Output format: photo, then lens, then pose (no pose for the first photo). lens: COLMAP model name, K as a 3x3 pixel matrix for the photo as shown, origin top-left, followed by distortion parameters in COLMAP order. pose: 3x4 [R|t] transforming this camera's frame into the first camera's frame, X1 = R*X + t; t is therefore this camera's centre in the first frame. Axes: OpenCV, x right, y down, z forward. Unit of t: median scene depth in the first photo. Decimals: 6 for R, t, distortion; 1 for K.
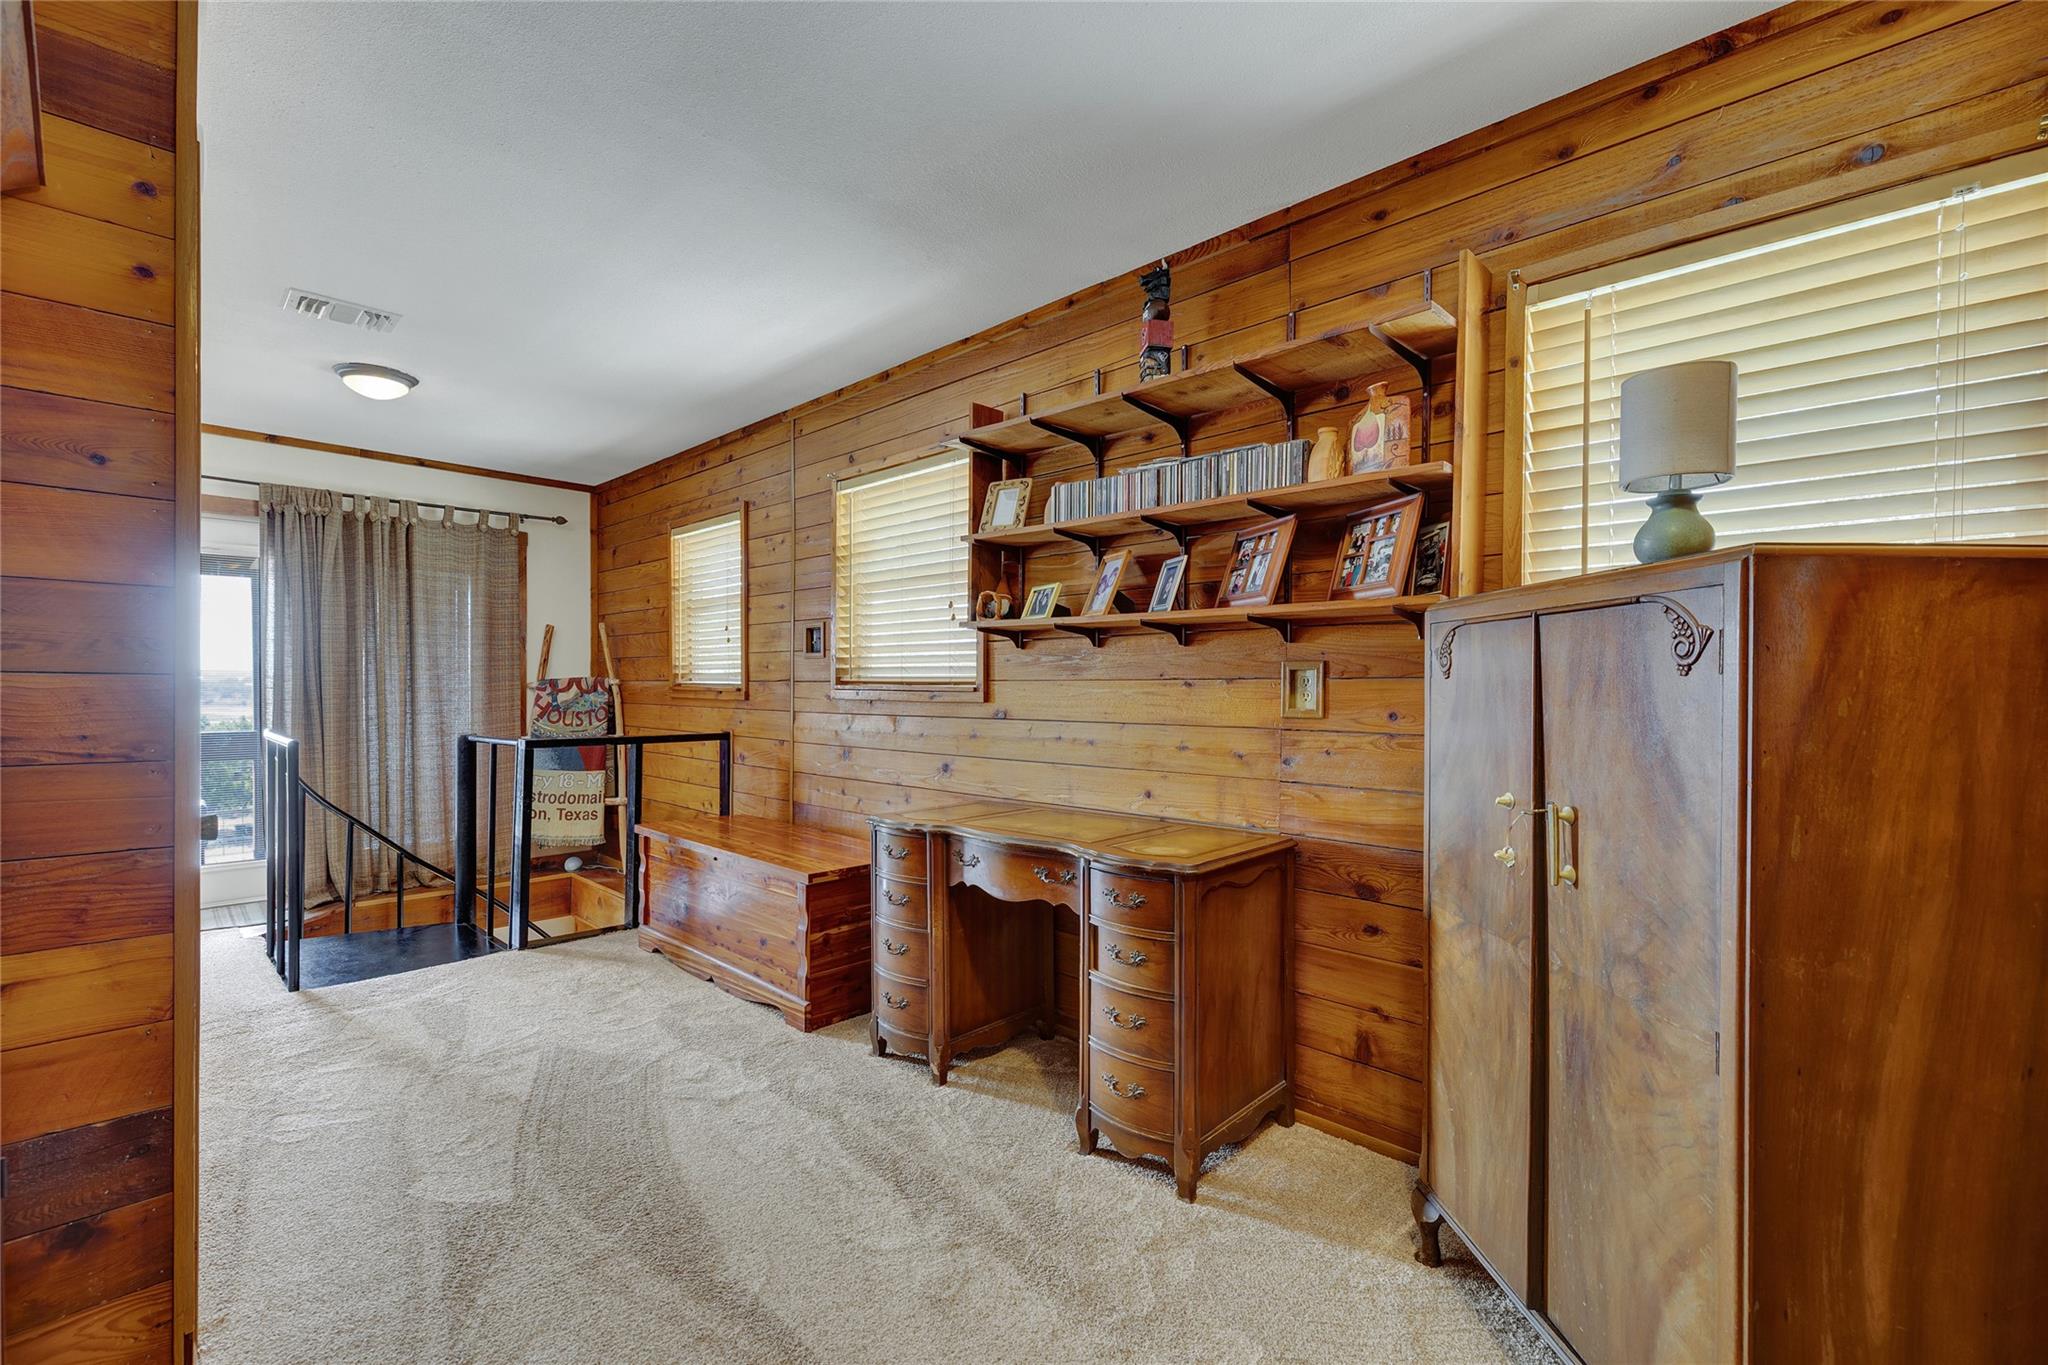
lens RADIAL K [[893.1, 0, 1013.5], [0, 893.1, 698.8], [0, 0, 1]] dist [0.004221, 0.000608]
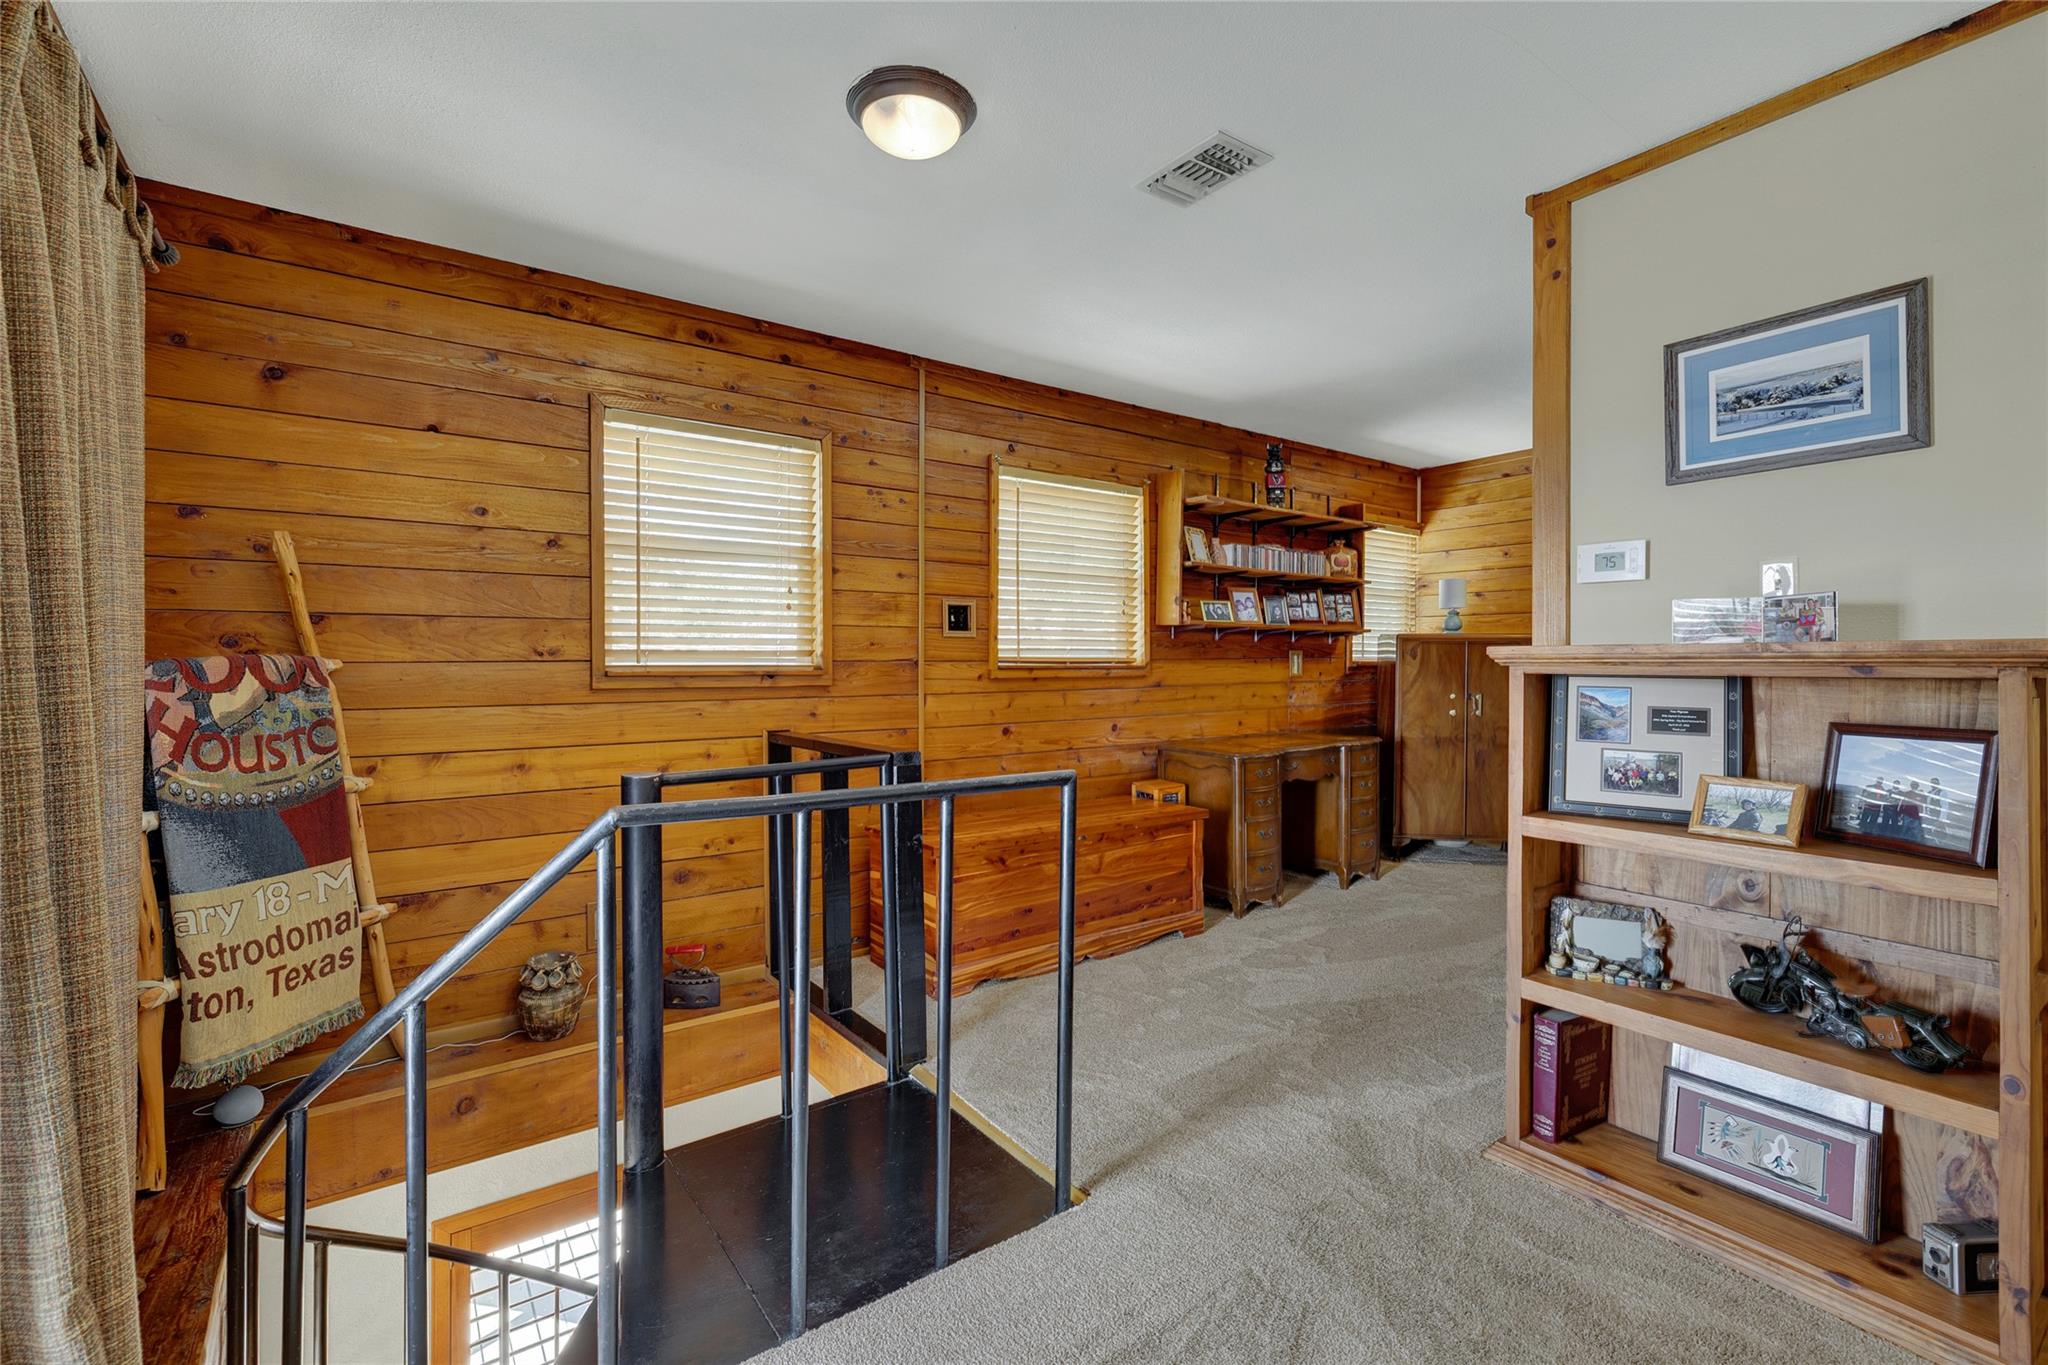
lens RADIAL K [[880.9, 0, 1003.9], [0, 880.9, 695.2], [0, 0, 1]] dist [0.001146, 0.000402]
pose [[0.171050, -0.040327, 0.984437, -1.039810], [0.020791, 0.999087, 0.037314, -0.016660], [-0.985043, 0.014085, 0.171732, 0.720563]]
